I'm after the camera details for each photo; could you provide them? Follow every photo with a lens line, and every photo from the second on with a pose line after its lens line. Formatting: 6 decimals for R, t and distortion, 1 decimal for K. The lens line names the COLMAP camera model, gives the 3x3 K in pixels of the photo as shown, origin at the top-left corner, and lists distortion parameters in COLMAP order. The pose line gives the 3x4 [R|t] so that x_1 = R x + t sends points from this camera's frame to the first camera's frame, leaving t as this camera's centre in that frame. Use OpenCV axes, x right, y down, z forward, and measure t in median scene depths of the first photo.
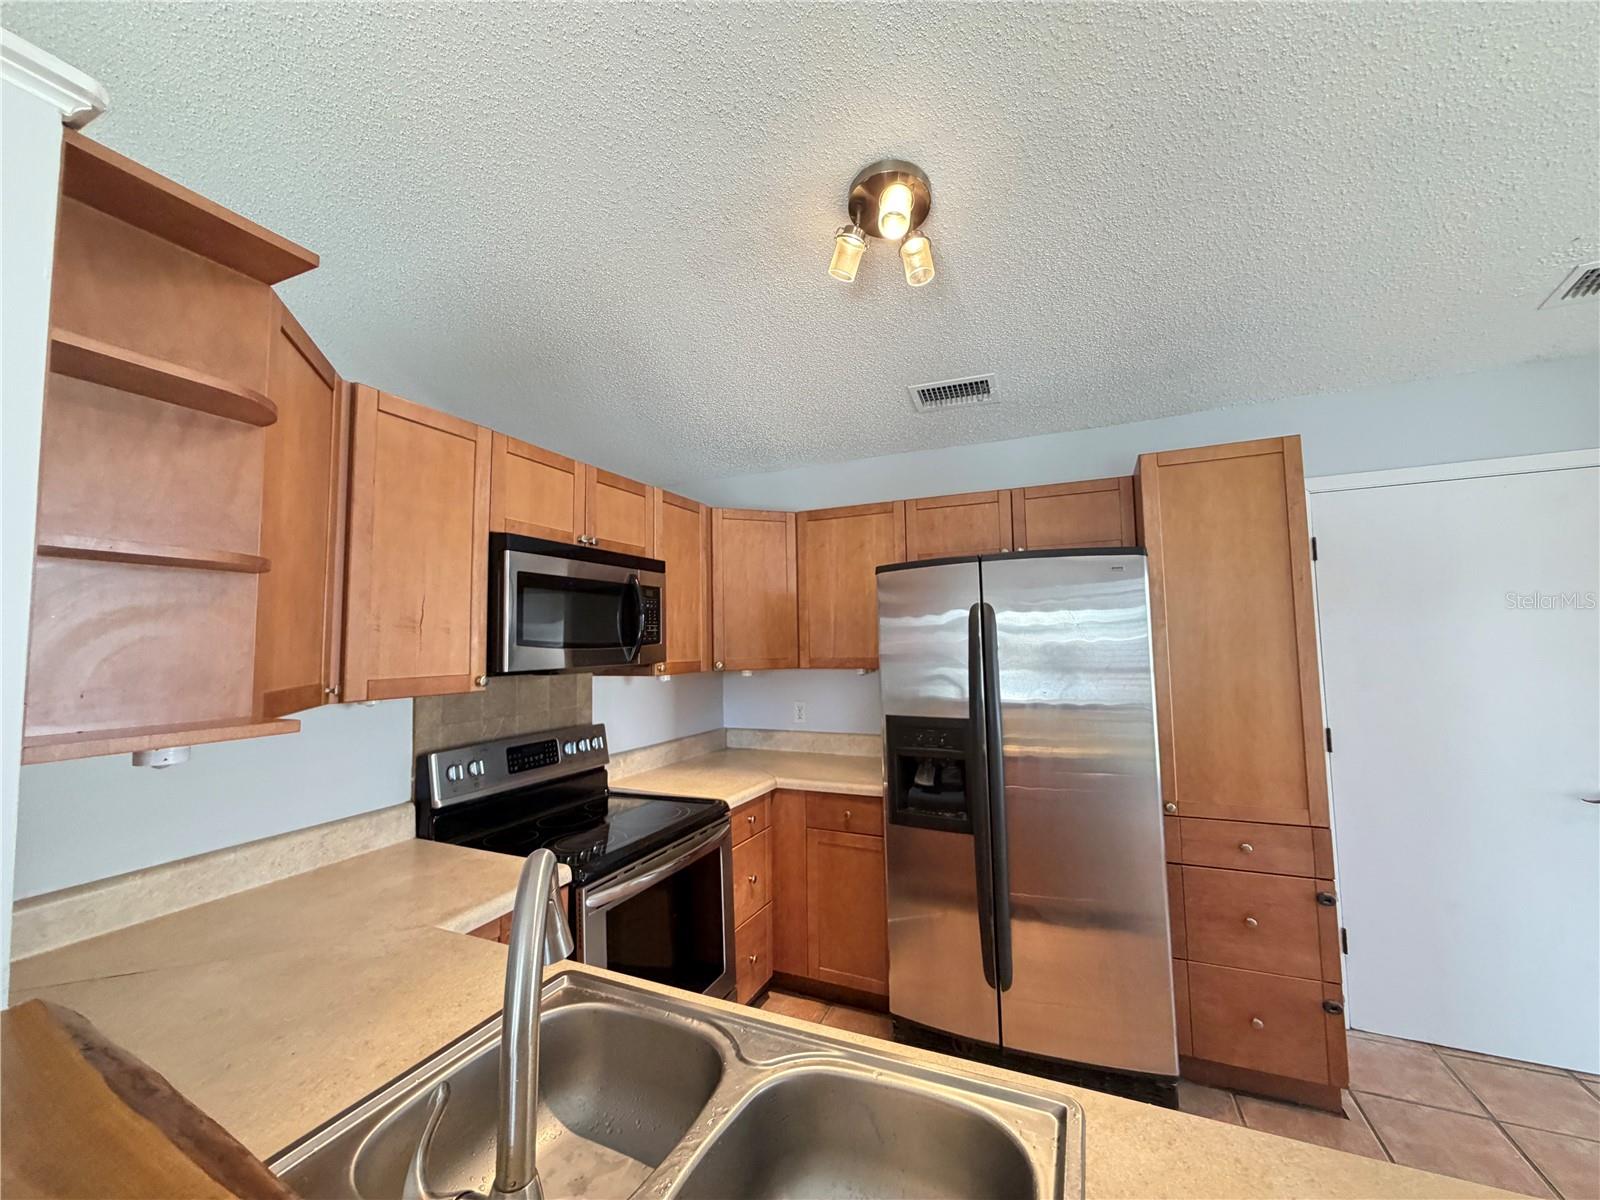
lens RADIAL K [[636.0, 0, 797.1], [0, 636.0, 600.2], [0, 0, 1]] dist [0.001229, 0.000417]
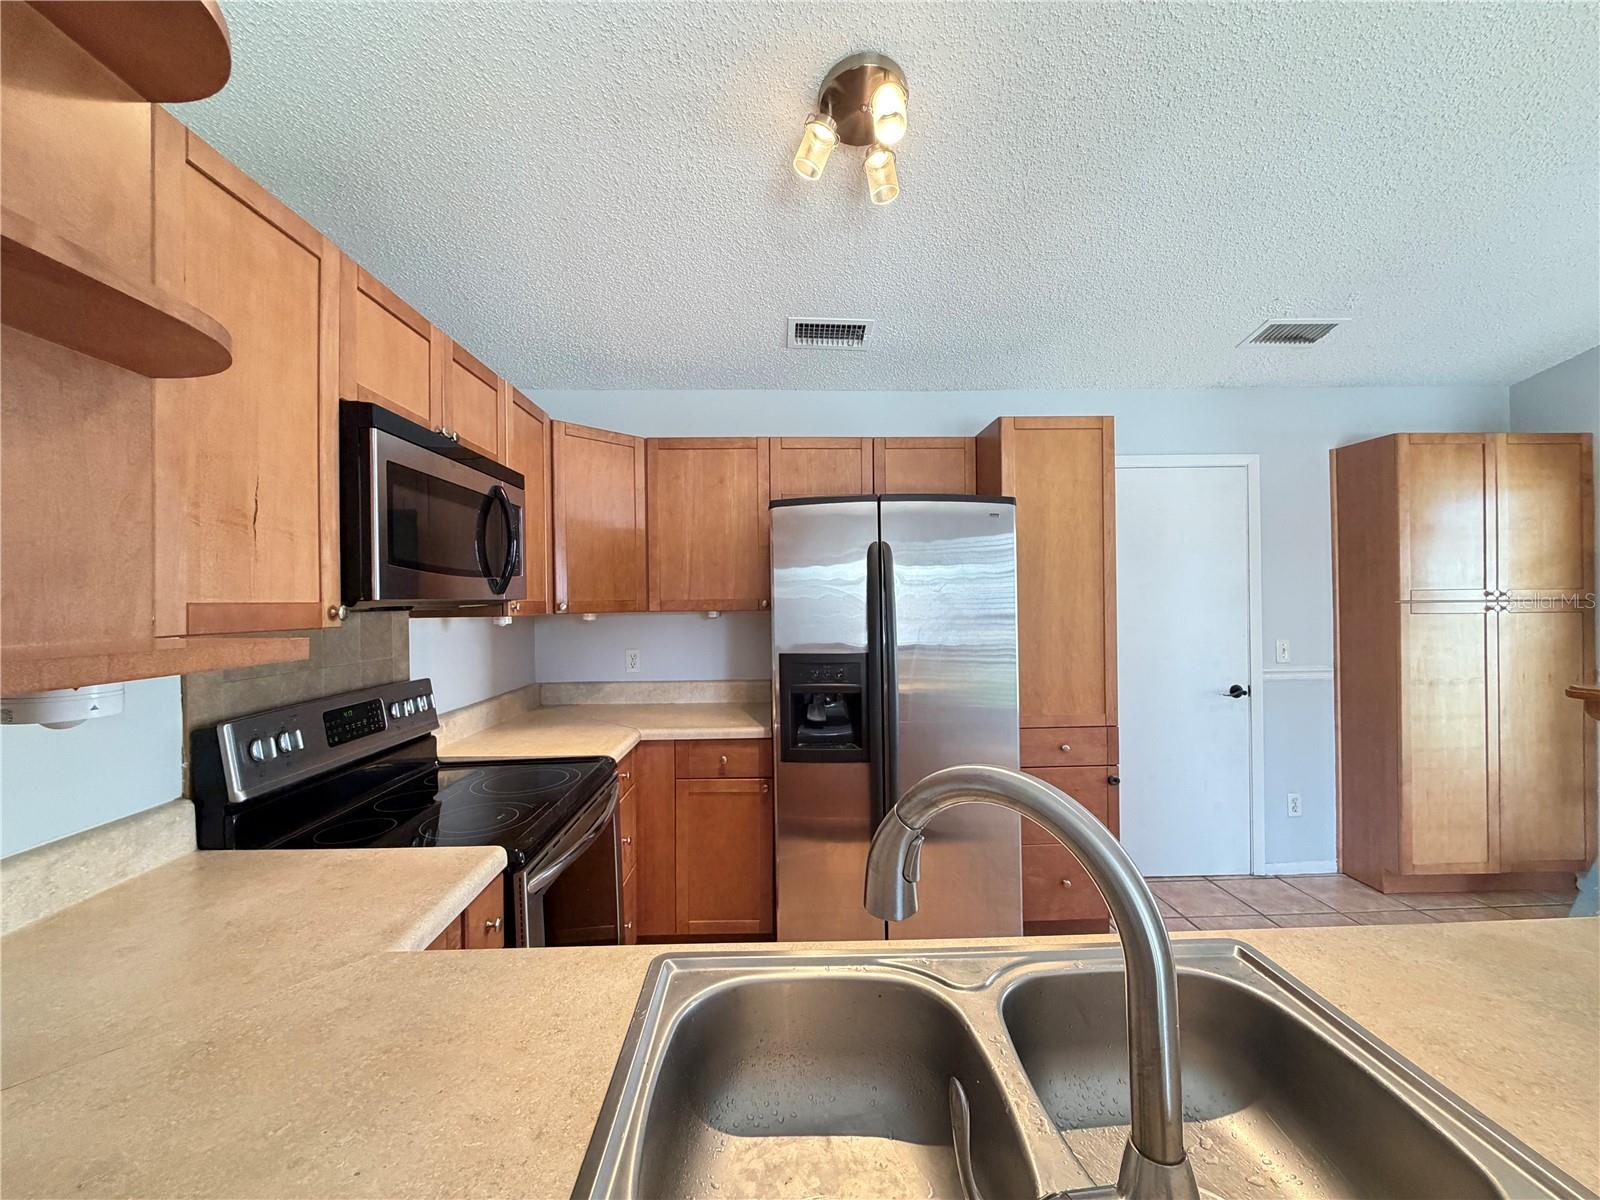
lens RADIAL K [[636.0, 0, 797.1], [0, 636.0, 600.2], [0, 0, 1]] dist [0.001229, 0.000417]
pose [[0.898788, 0.006198, 0.438340, -0.271106], [-0.033535, 0.997942, 0.054651, 0.045302], [-0.437099, -0.063819, 0.897146, 0.119128]]
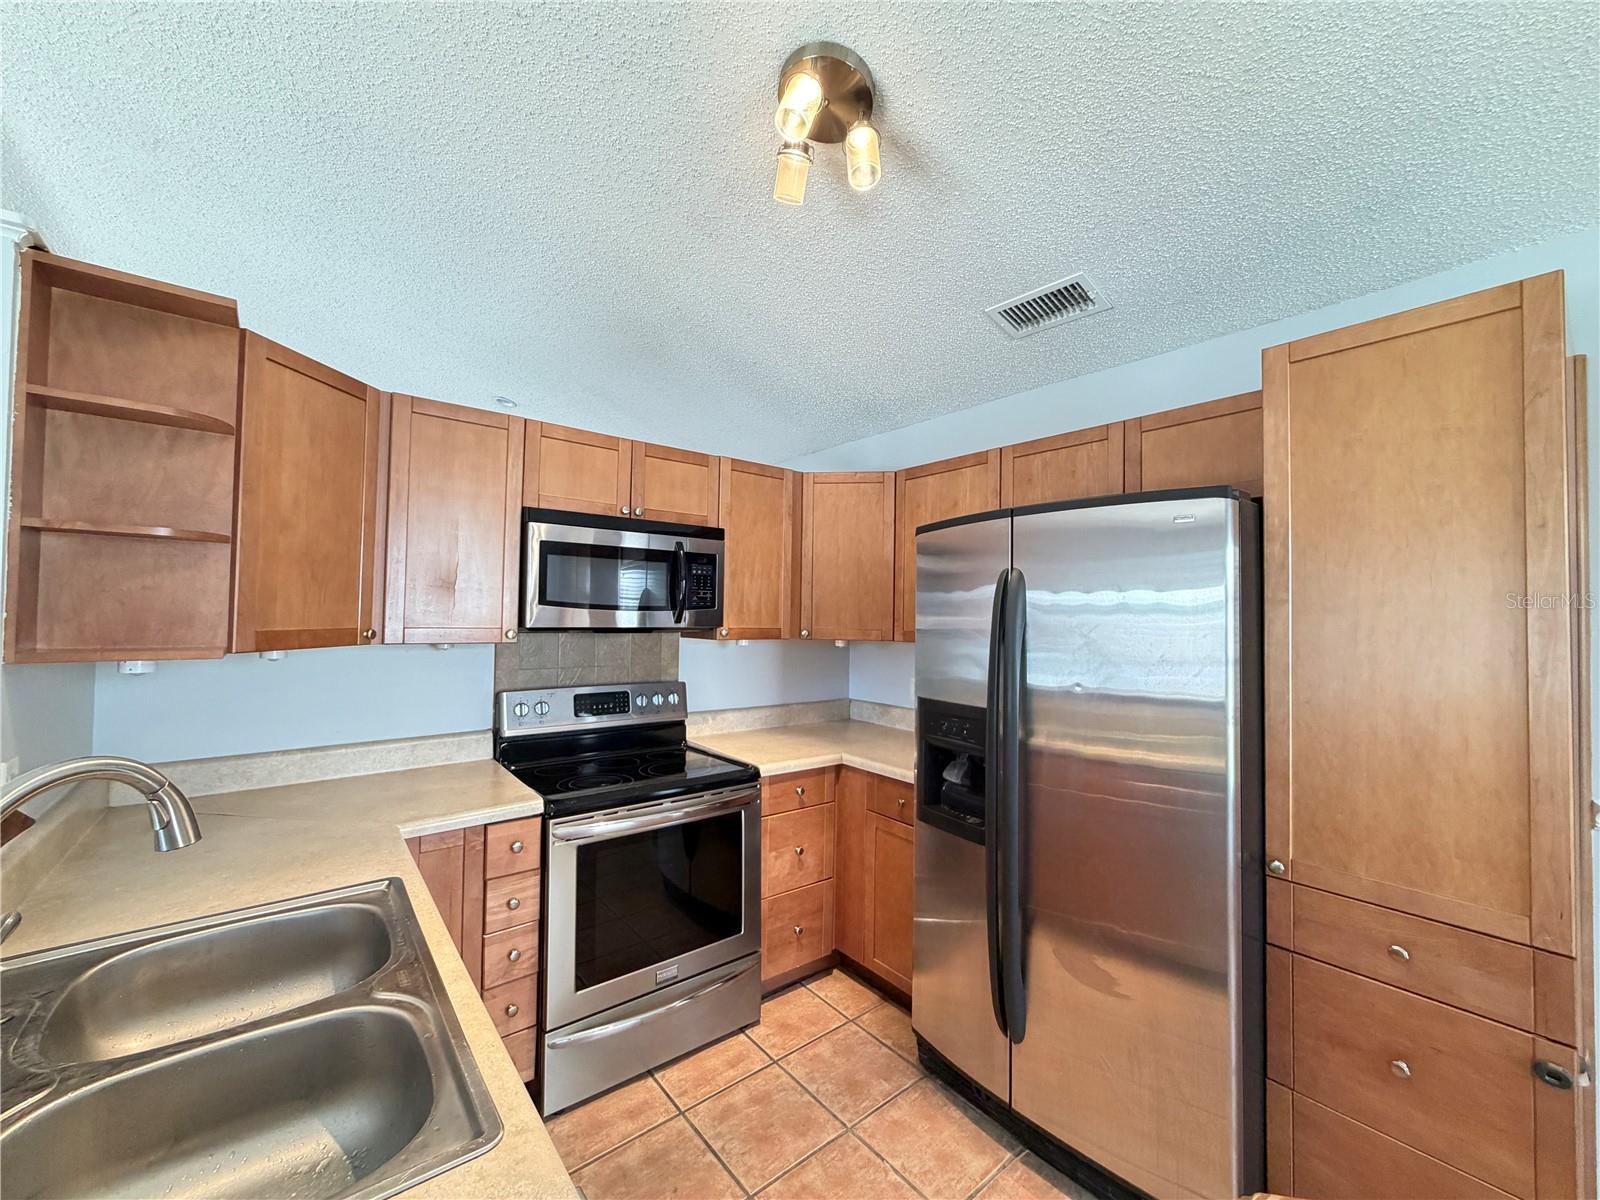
lens RADIAL K [[636.0, 0, 797.1], [0, 636.0, 600.2], [0, 0, 1]] dist [0.001229, 0.000417]
pose [[0.889195, 0.021441, -0.457026, 0.398964], [-0.000954, 0.998986, 0.045009, 0.008188], [0.457527, -0.039586, 0.888314, 0.152630]]
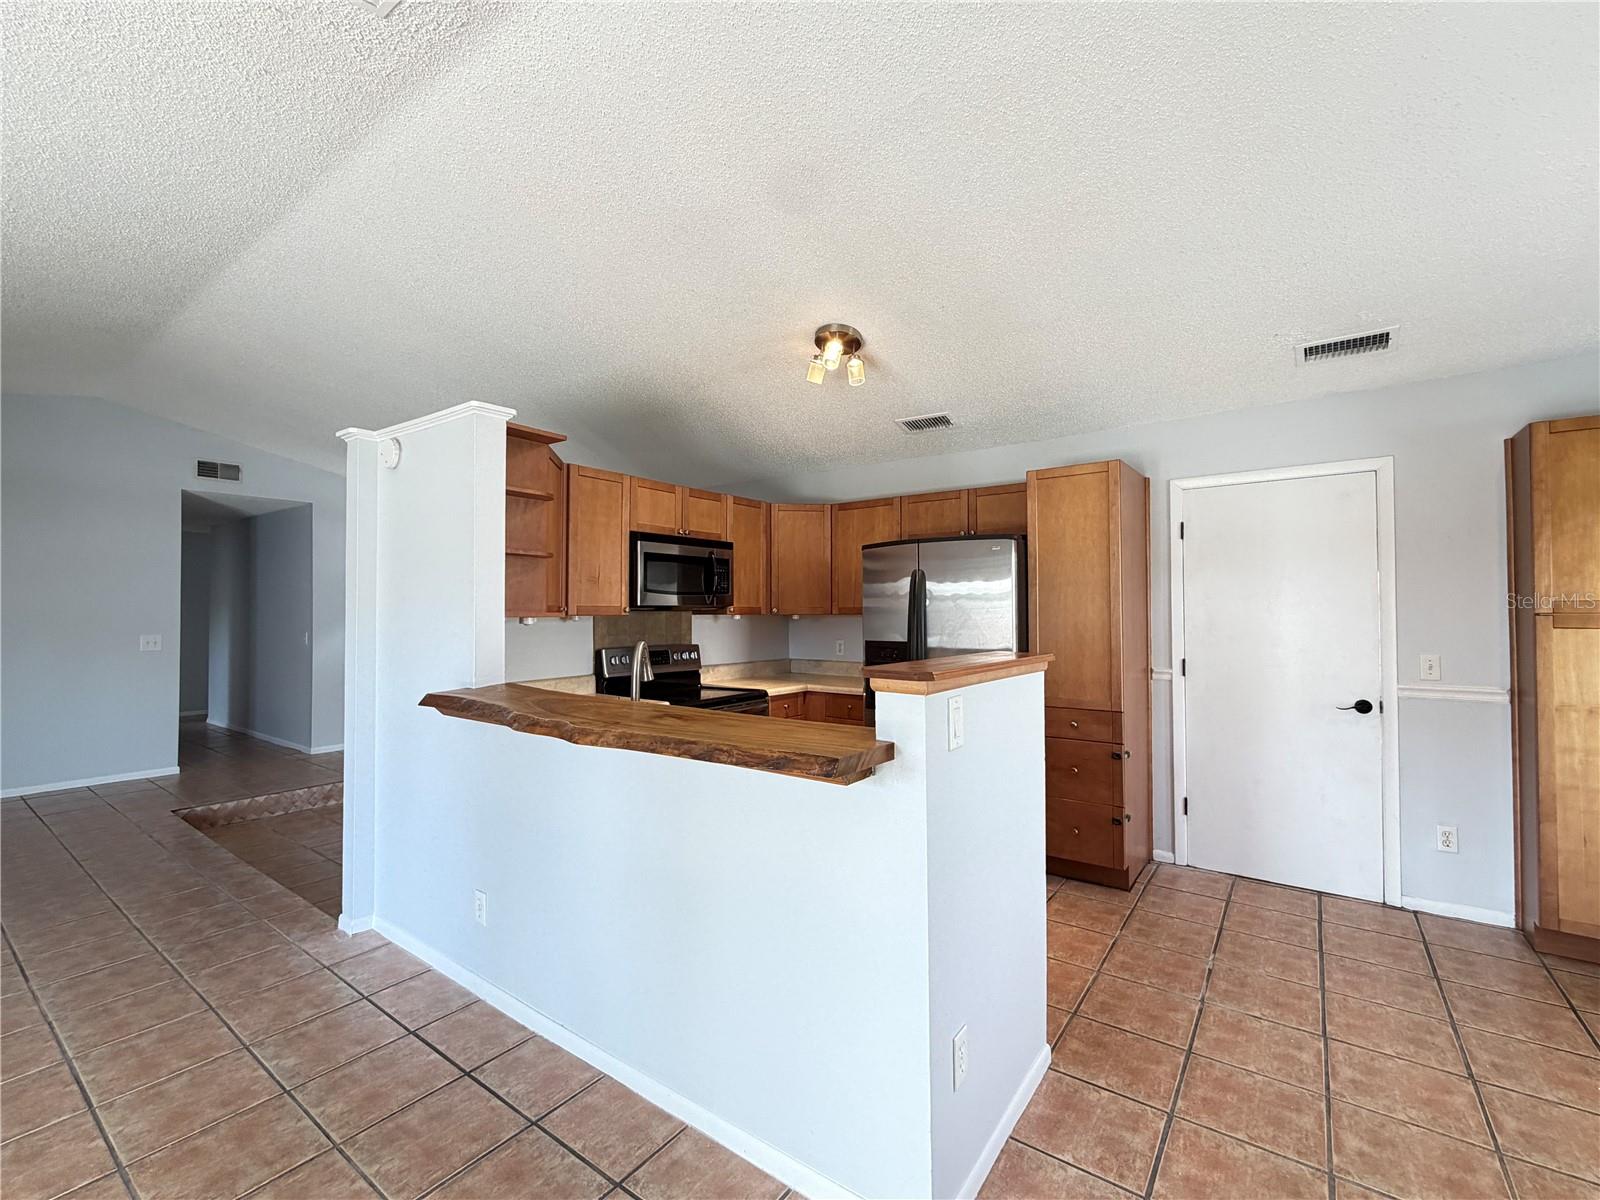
lens RADIAL K [[698.8, 0, 801.9], [0, 698.8, 598.5], [0, 0, 1]] dist [0.001236, 0.000138]
pose [[0.976818, 0.011390, -0.213770, 0.362759], [-0.000569, 0.998718, 0.050614, -0.010834], [0.214072, -0.049319, 0.975572, -0.726462]]
